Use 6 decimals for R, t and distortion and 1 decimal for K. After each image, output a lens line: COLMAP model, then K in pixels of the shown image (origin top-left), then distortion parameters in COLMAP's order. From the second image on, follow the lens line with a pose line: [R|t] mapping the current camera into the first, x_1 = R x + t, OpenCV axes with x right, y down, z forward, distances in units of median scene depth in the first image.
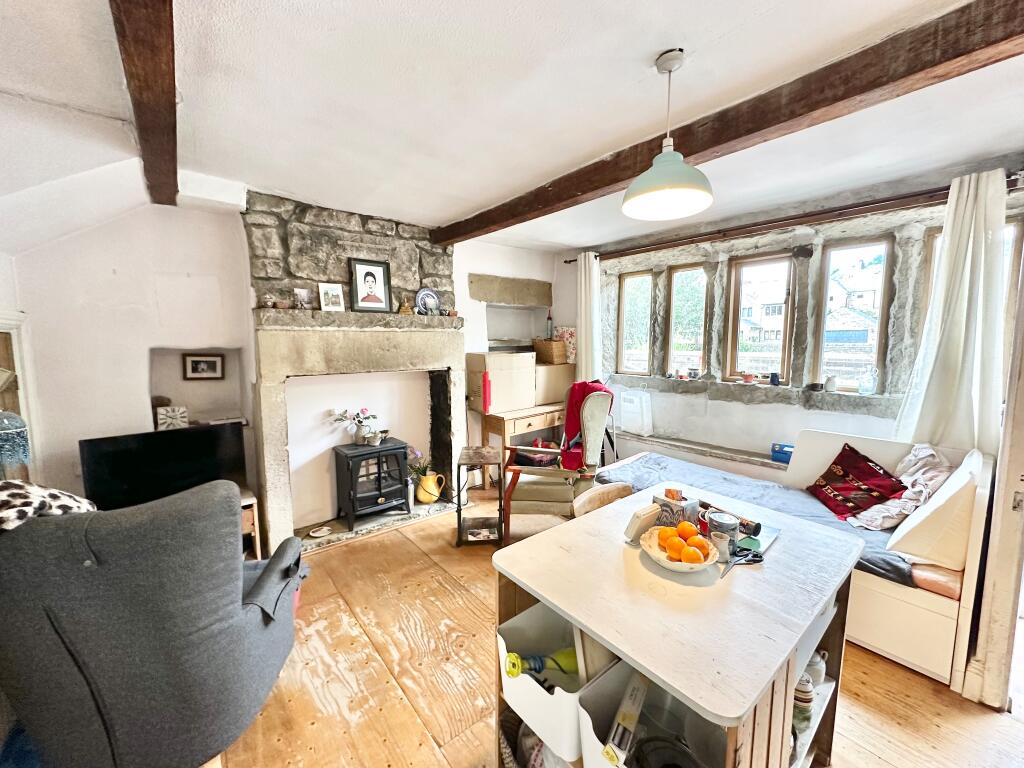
lens RADIAL K [[406.8, 0, 512.2], [0, 406.8, 383.3], [0, 0, 1]] dist [-0.005543, 0.001233]
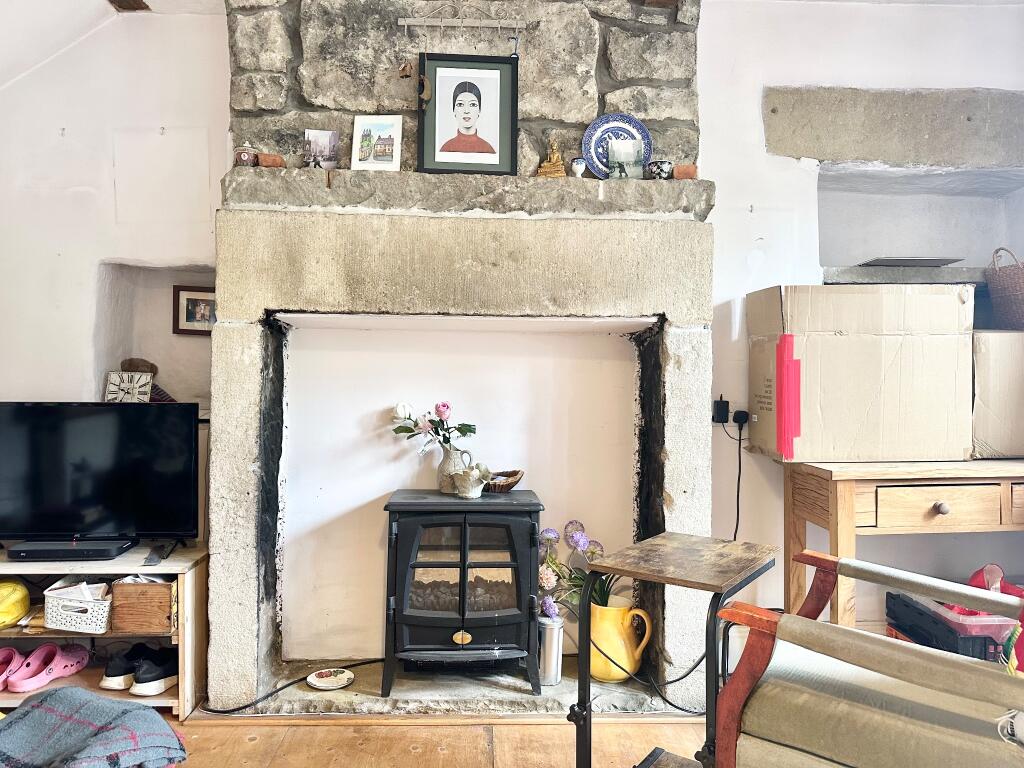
lens RADIAL K [[716.7, 0, 514.0], [0, 716.7, 386.2], [0, 0, 1]] dist [0.057670, -0.076902]
pose [[0.798702, 0.014574, -0.601550, 0.151579], [-0.078132, 0.993755, -0.079662, 0.101018], [0.596632, 0.110627, 0.794853, 0.468758]]
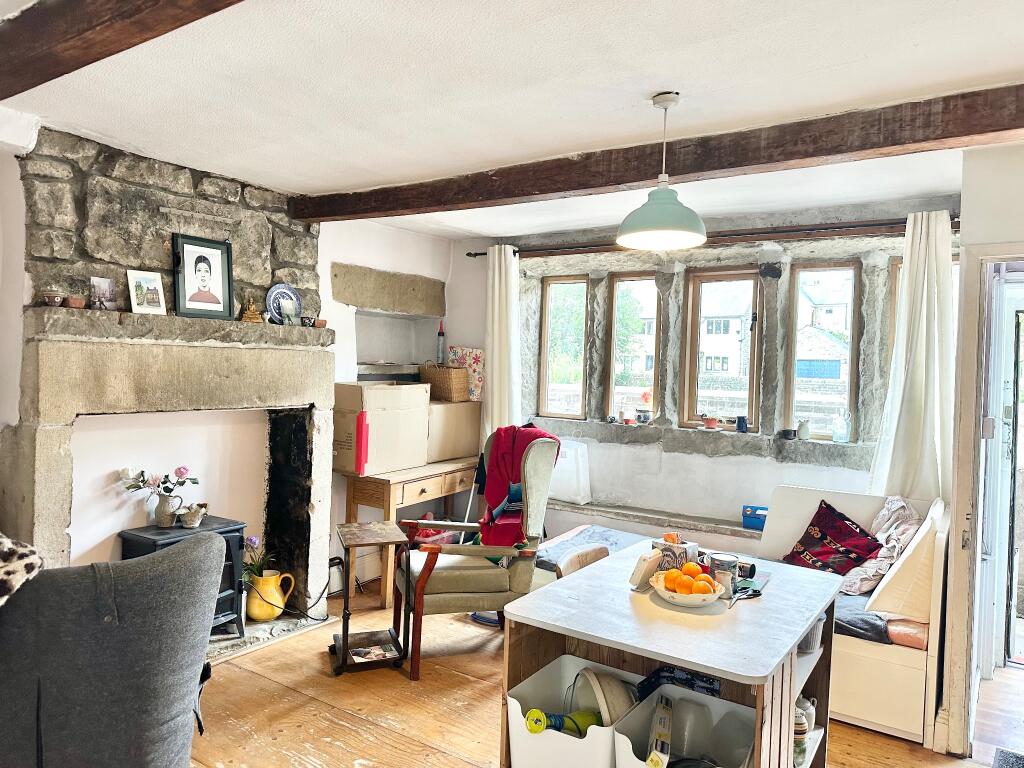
lens RADIAL K [[716.7, 0, 511.3], [0, 716.7, 383.5], [0, 0, 1]] dist [0.057670, -0.076902]
pose [[0.957615, 0.021724, 0.287231, -0.209605], [-0.000151, 0.997190, -0.074916, 0.016867], [-0.288051, 0.071697, 0.954927, -0.240784]]
